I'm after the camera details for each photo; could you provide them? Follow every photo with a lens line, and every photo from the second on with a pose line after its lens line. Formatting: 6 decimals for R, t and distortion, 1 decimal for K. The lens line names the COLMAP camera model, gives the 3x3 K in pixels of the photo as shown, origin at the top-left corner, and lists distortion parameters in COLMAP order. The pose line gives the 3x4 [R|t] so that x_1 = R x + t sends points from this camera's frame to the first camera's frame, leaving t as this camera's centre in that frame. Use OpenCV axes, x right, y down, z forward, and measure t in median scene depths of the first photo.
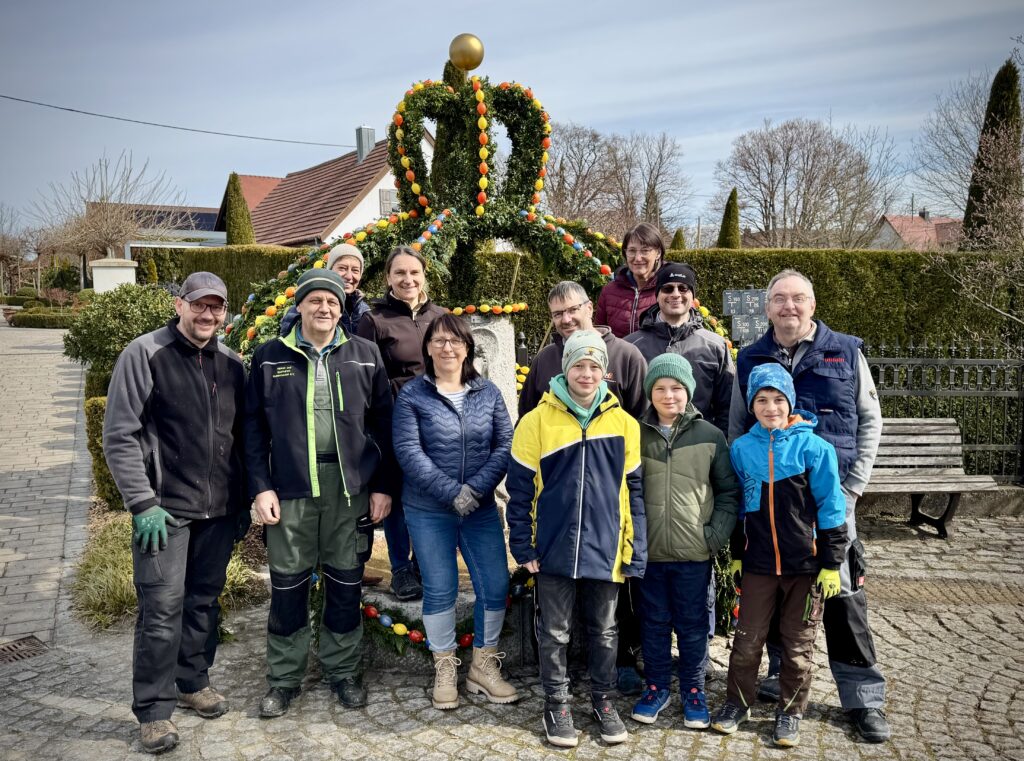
lens RADIAL K [[945.2, 0, 515.0], [0, 945.2, 388.1], [0, 0, 1]] dist [0.033002, 0.000000]
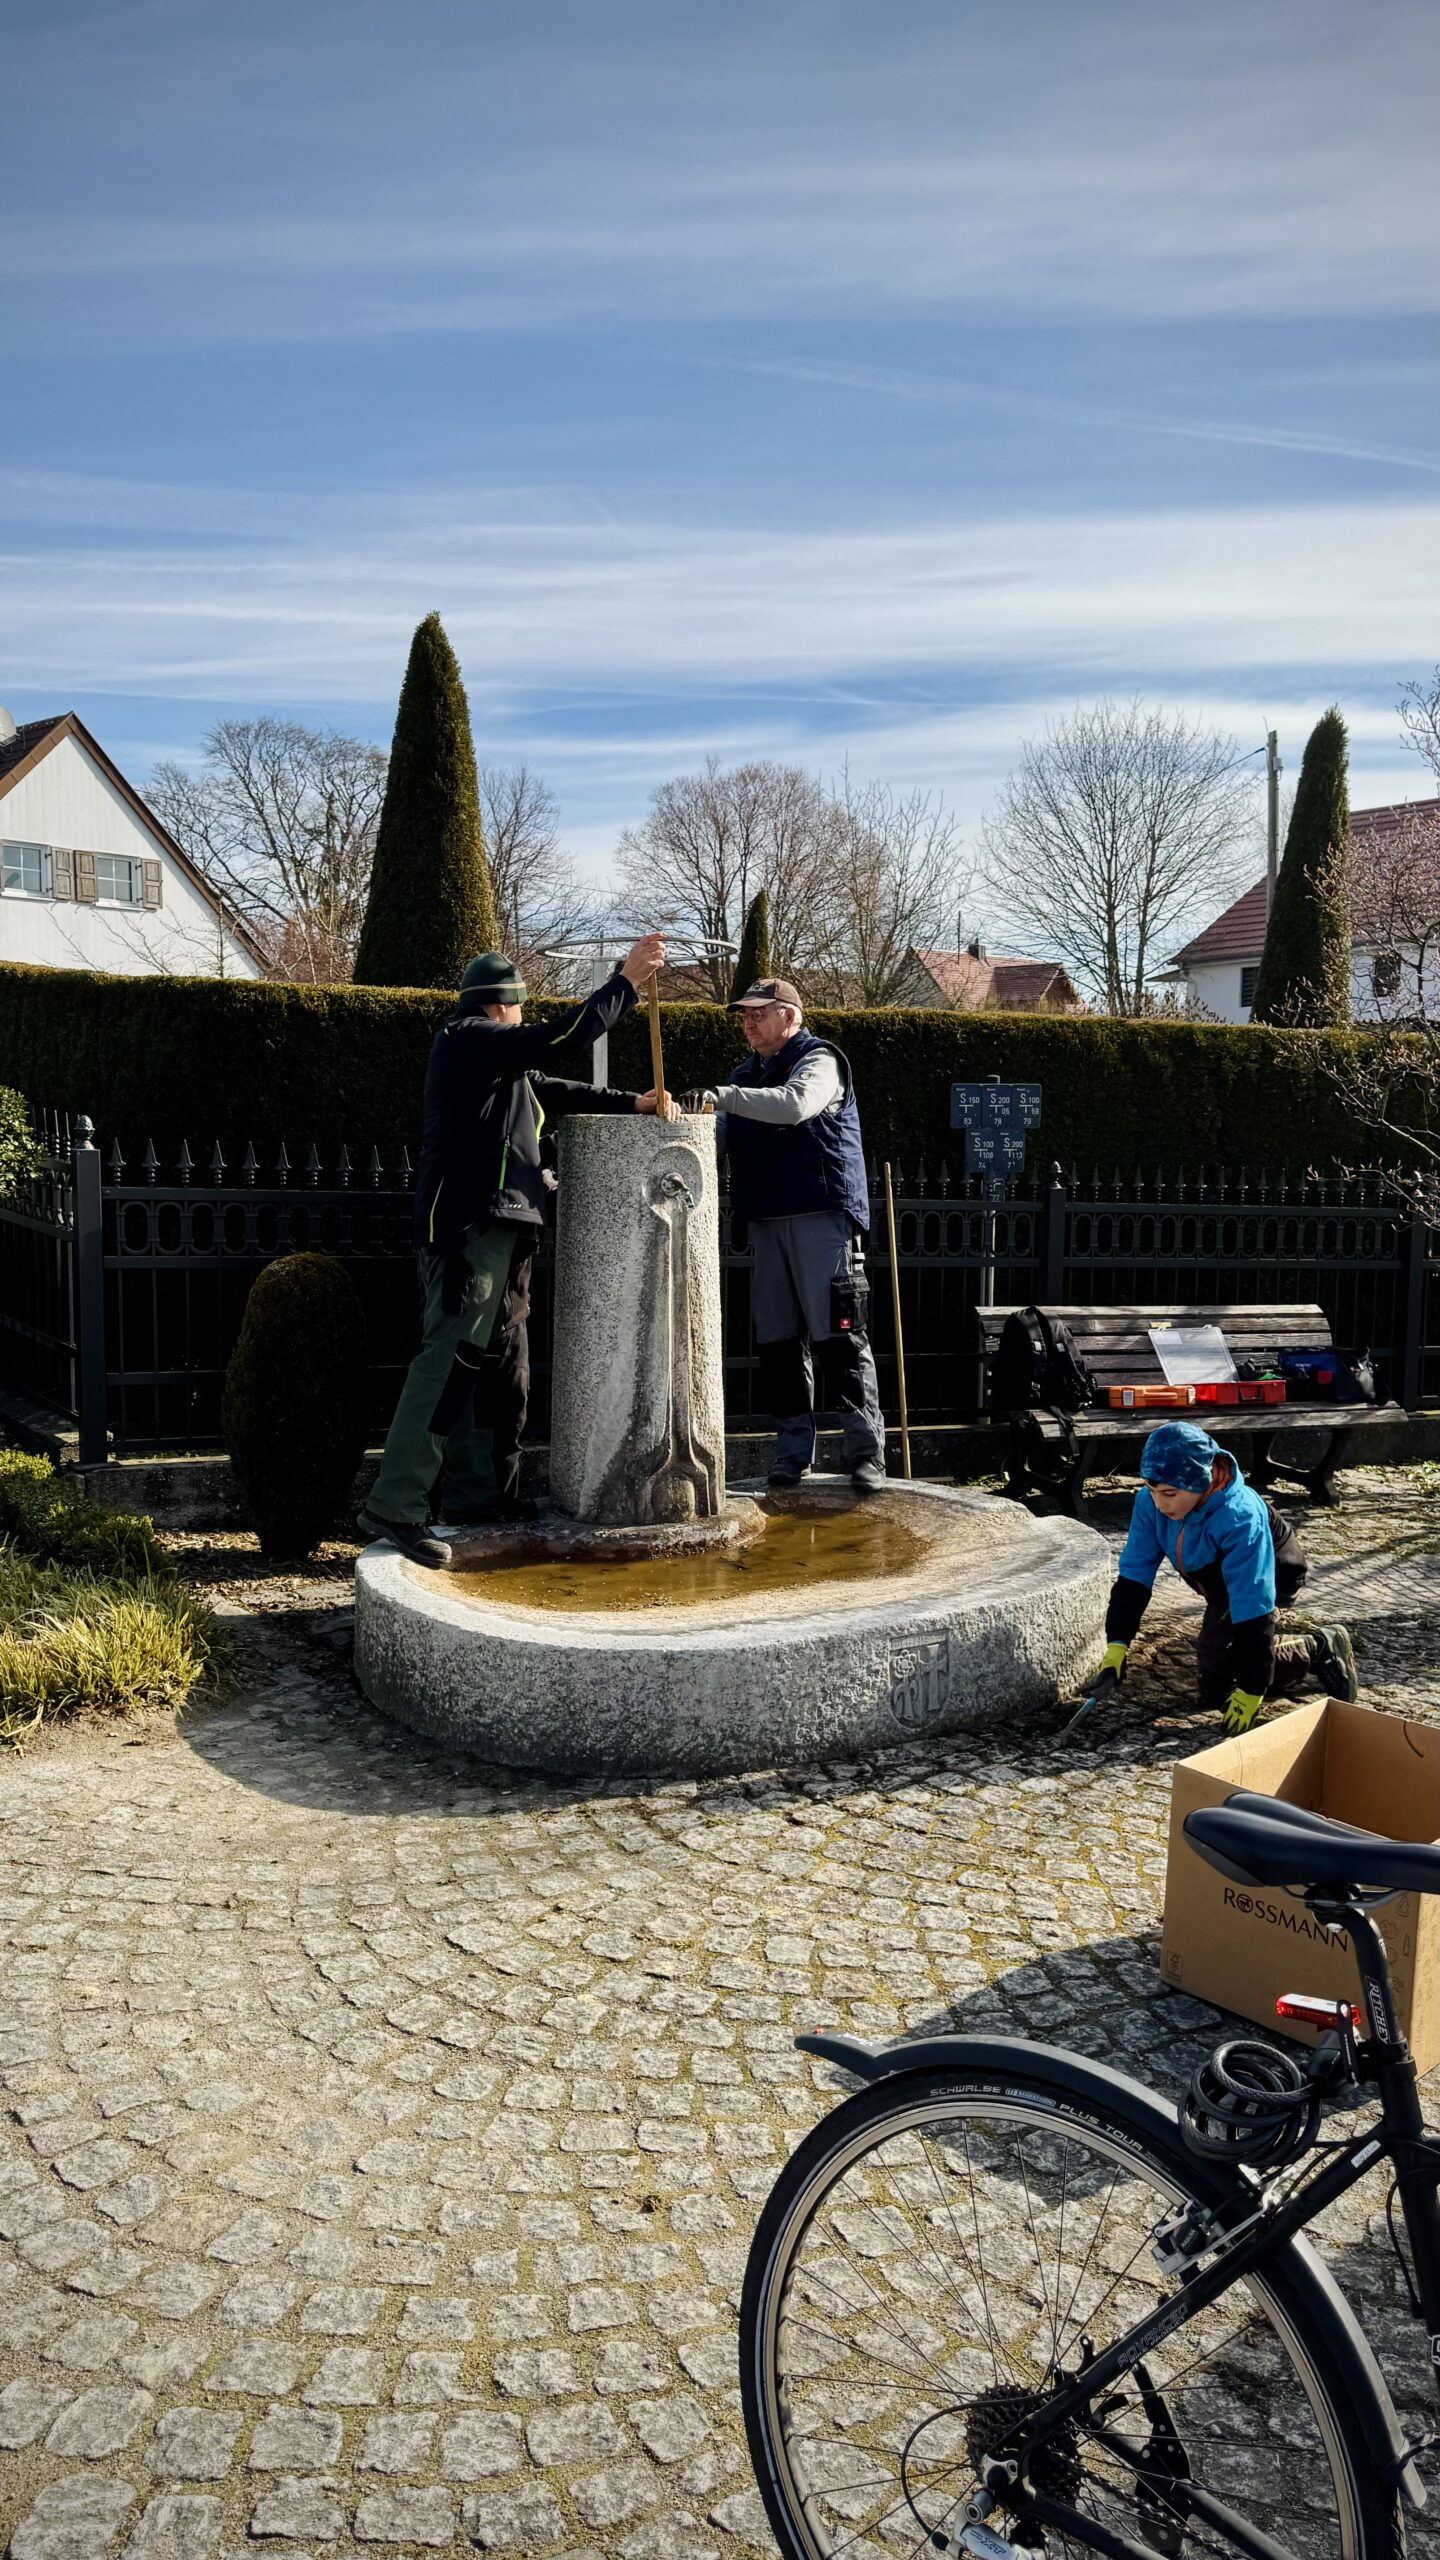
lens RADIAL K [[1821.9, 0, 724.7], [0, 1821.9, 1278.1], [0, 0, 1]] dist [0.038248, -0.027996]
pose [[0.958087, -0.004204, 0.286448, -0.250788], [0.000681, 0.999923, 0.012395, -0.000182], [-0.286478, -0.011680, 0.958016, -0.009243]]
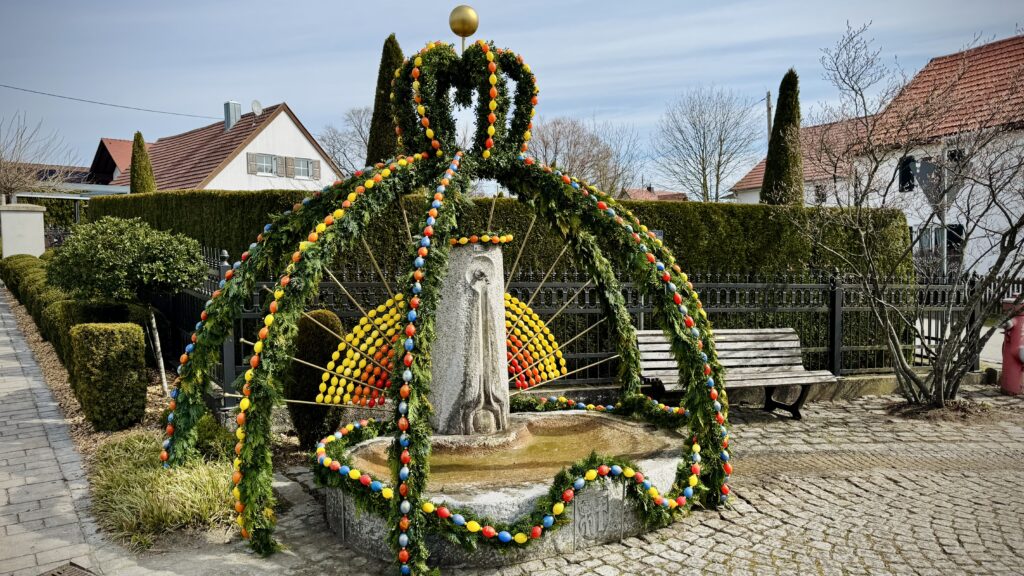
lens RADIAL K [[728.7, 0, 511.3], [0, 728.7, 283.3], [0, 0, 1]] dist [0.038248, -0.027996]
pose [[0.972901, -0.005314, 0.231159, -0.168474], [0.015937, 0.998899, -0.044112, 0.008591], [-0.230670, 0.046600, 0.971915, 0.100671]]
